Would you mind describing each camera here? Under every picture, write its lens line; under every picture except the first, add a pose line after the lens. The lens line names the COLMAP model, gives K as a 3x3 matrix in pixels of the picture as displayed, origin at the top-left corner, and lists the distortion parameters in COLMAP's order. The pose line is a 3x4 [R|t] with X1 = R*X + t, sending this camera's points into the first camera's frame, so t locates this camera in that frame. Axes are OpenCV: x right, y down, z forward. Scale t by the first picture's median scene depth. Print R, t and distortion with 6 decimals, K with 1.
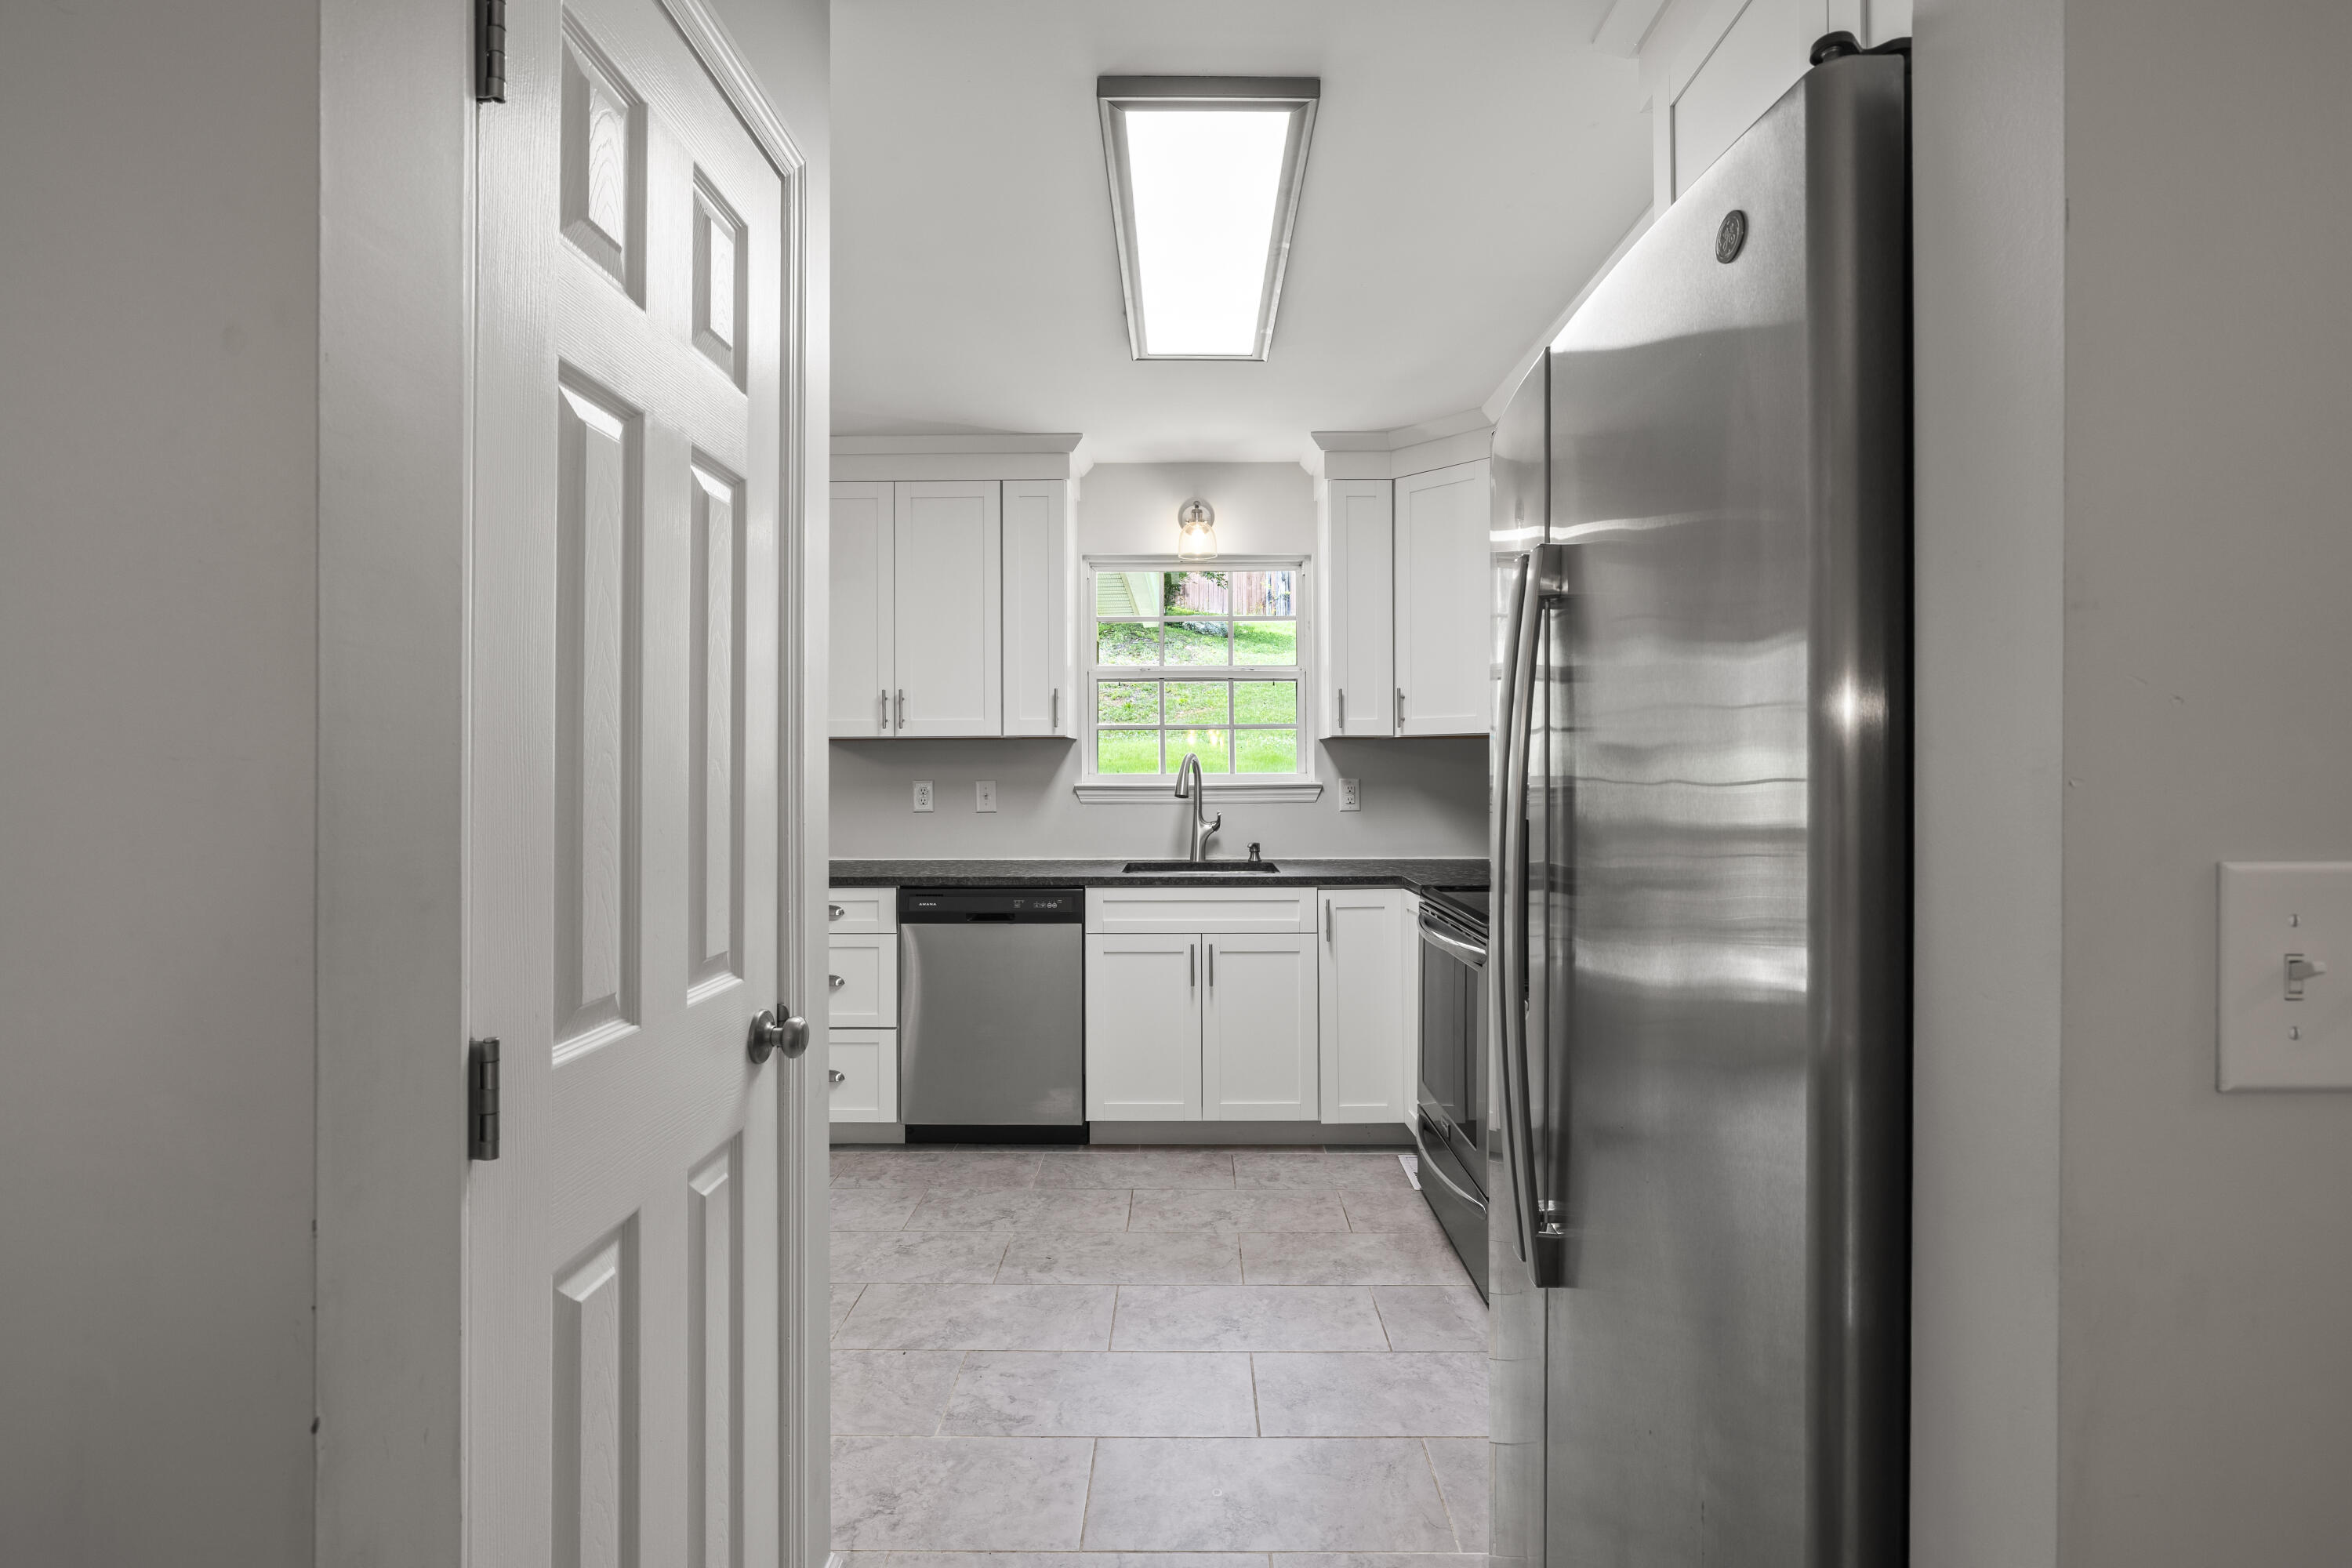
lens RADIAL K [[1090.3, 0, 1185.6], [0, 1090.3, 774.4], [0, 0, 1]] dist [-0.009131, 0.000268]
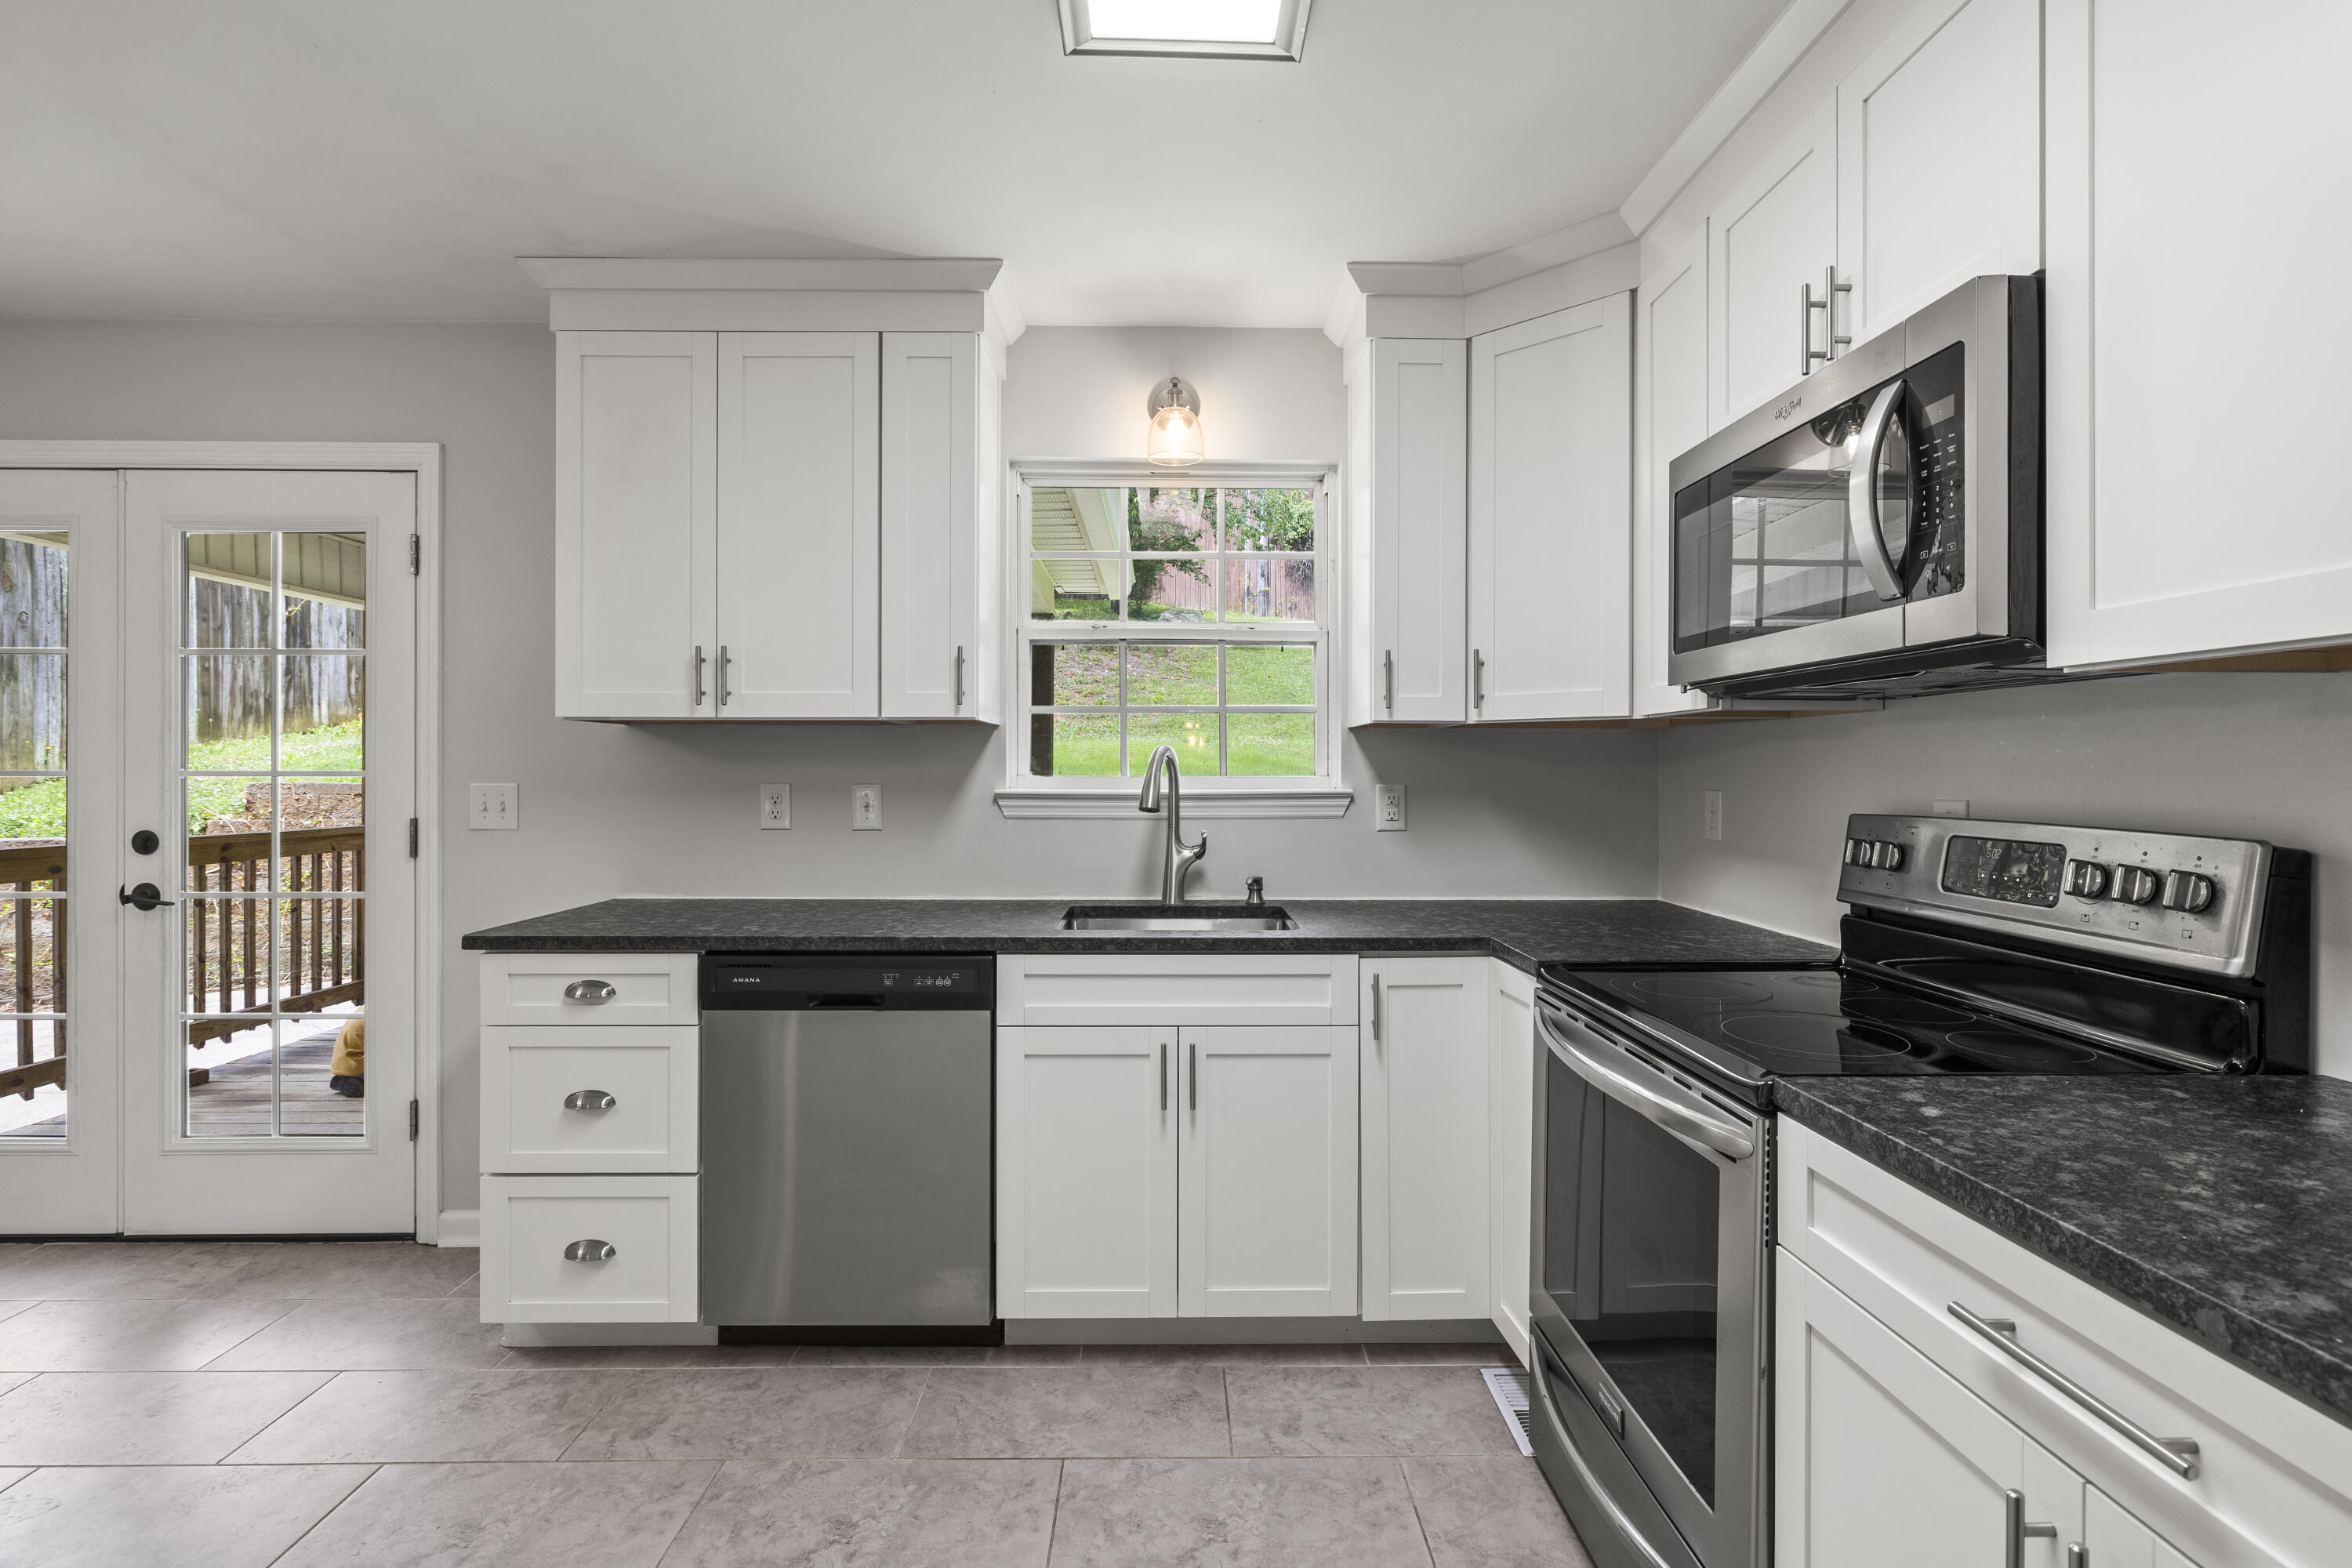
lens RADIAL K [[1085.0, 0, 1186.2], [0, 1085.0, 780.8], [0, 0, 1]] dist [-0.003231, -0.000389]
pose [[0.999685, 0.005839, 0.024401, 0.002708], [-0.005979, 0.999966, 0.005667, -0.001713], [-0.024367, -0.005811, 0.999686, 0.360913]]
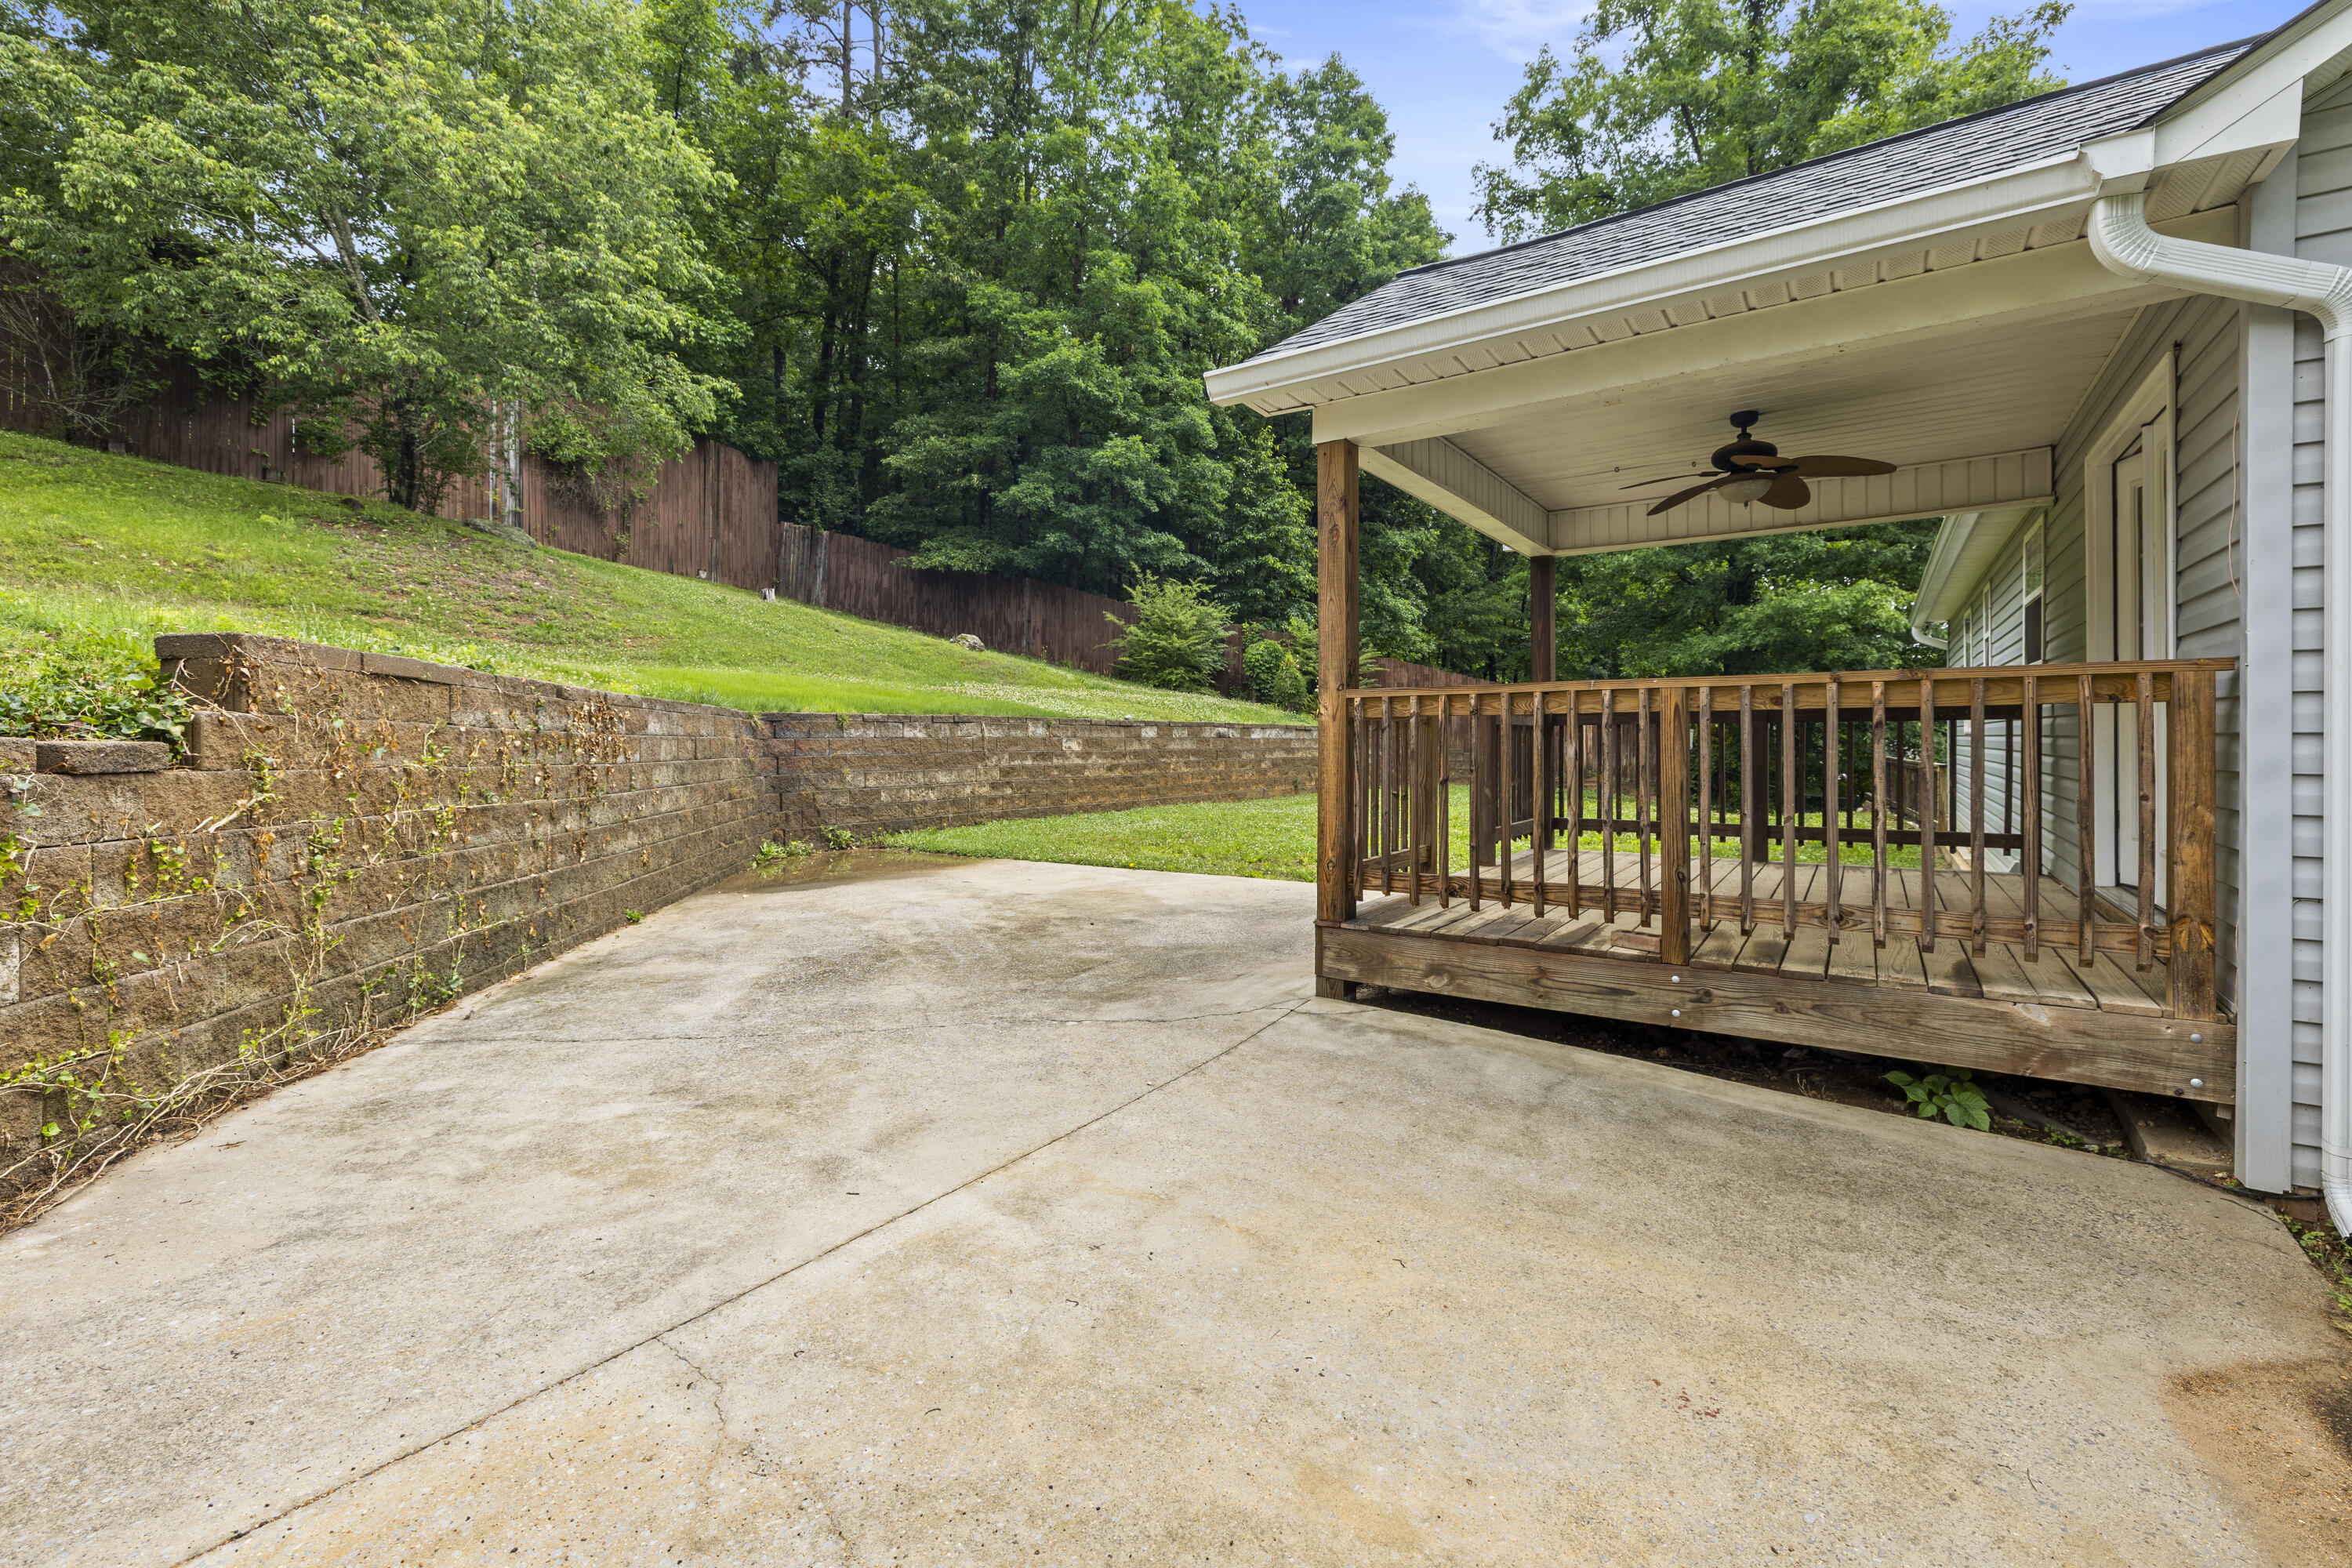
lens RADIAL K [[1001.2, 0, 1173.6], [0, 1001.2, 745.4], [0, 0, 1]] dist [0.000422, 0.000028]
pose [[0.570604, -0.001354, 0.821224, -2.416969], [0.002251, 0.999997, 0.000085, 0.150464], [-0.821222, 0.001800, 0.570606, 1.506728]]
